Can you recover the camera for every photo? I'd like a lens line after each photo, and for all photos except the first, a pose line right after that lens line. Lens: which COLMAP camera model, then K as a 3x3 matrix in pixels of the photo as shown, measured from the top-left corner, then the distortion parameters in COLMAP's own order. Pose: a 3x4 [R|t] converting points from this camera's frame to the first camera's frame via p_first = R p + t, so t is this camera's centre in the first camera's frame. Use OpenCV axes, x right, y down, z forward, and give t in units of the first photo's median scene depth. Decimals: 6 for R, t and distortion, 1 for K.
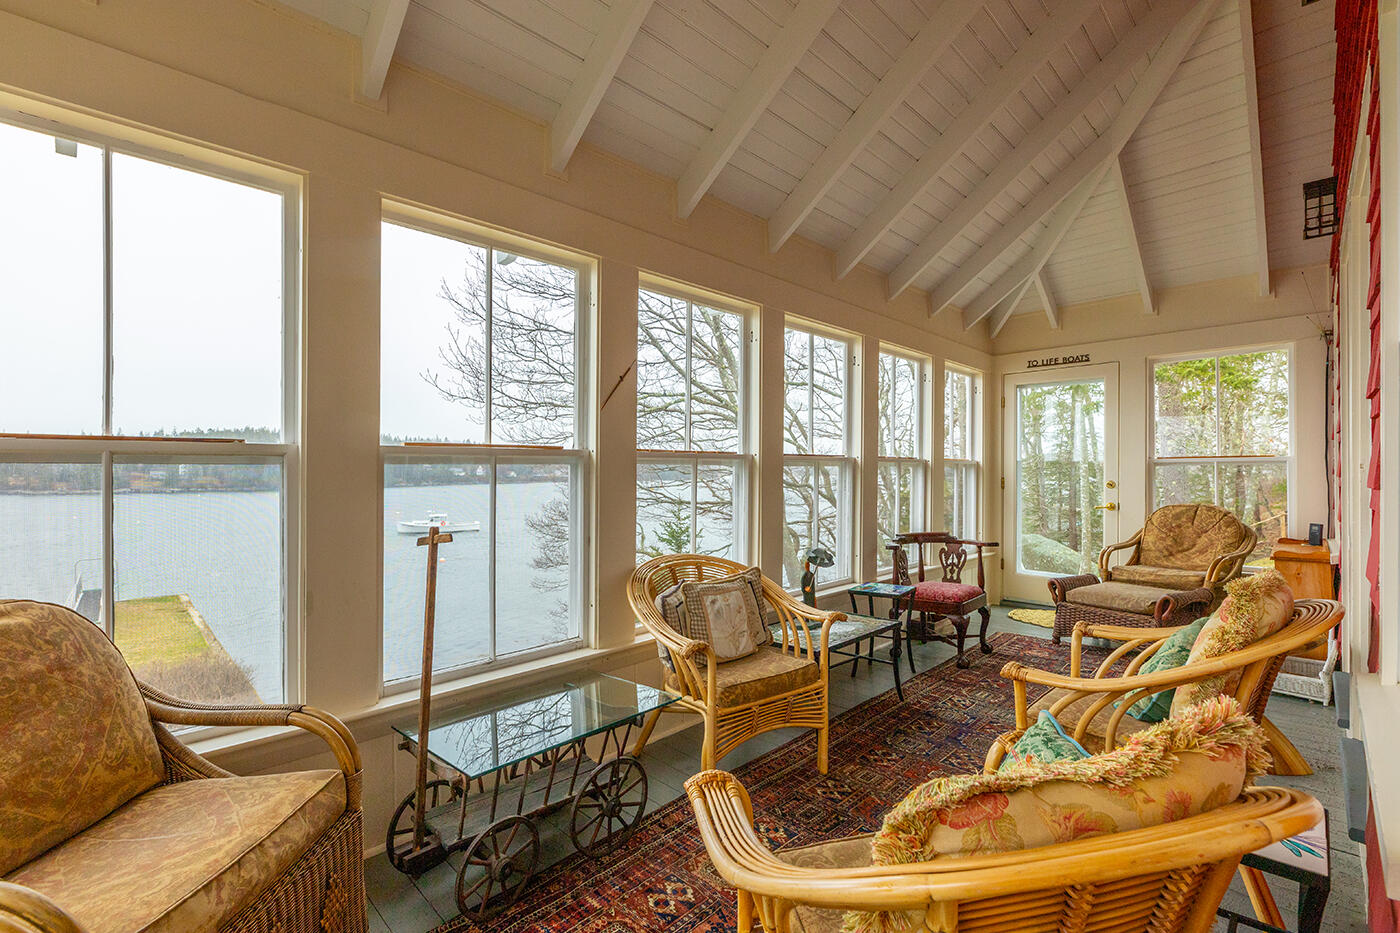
lens RADIAL K [[624.6, 0, 699.4], [0, 624.6, 465.8], [0, 0, 1]] dist [-0.000055, -0.000683]
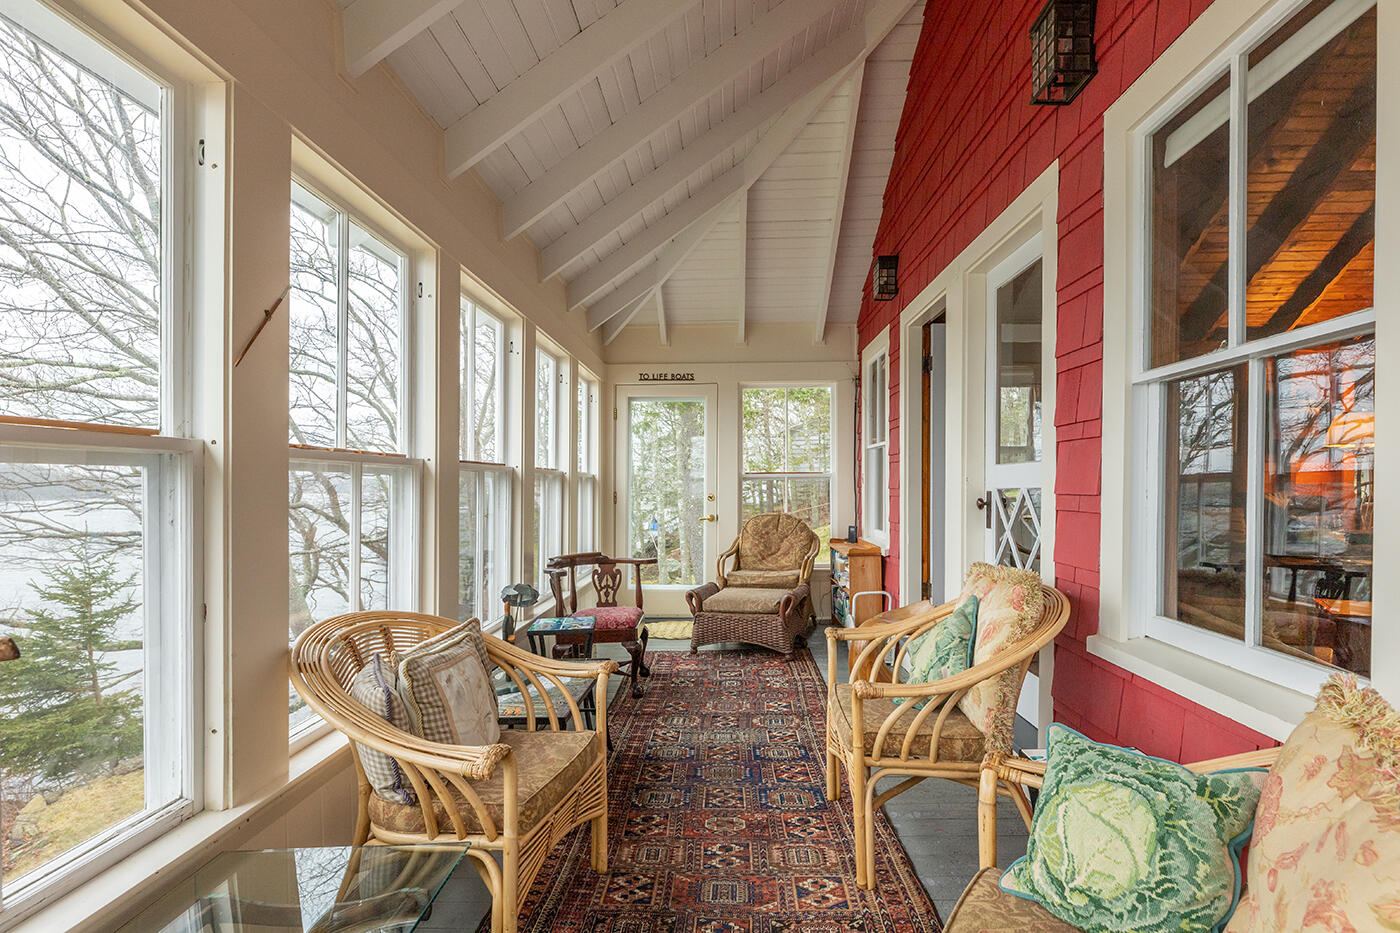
lens RADIAL K [[676.6, 0, 718.0], [0, 676.6, 493.2], [0, 0, 1]] dist [0.003355, 0.000525]
pose [[0.721760, -0.006715, 0.692111, -0.163843], [-0.005233, 0.999871, 0.015158, 0.005642], [-0.692124, -0.014562, 0.721632, 0.178838]]
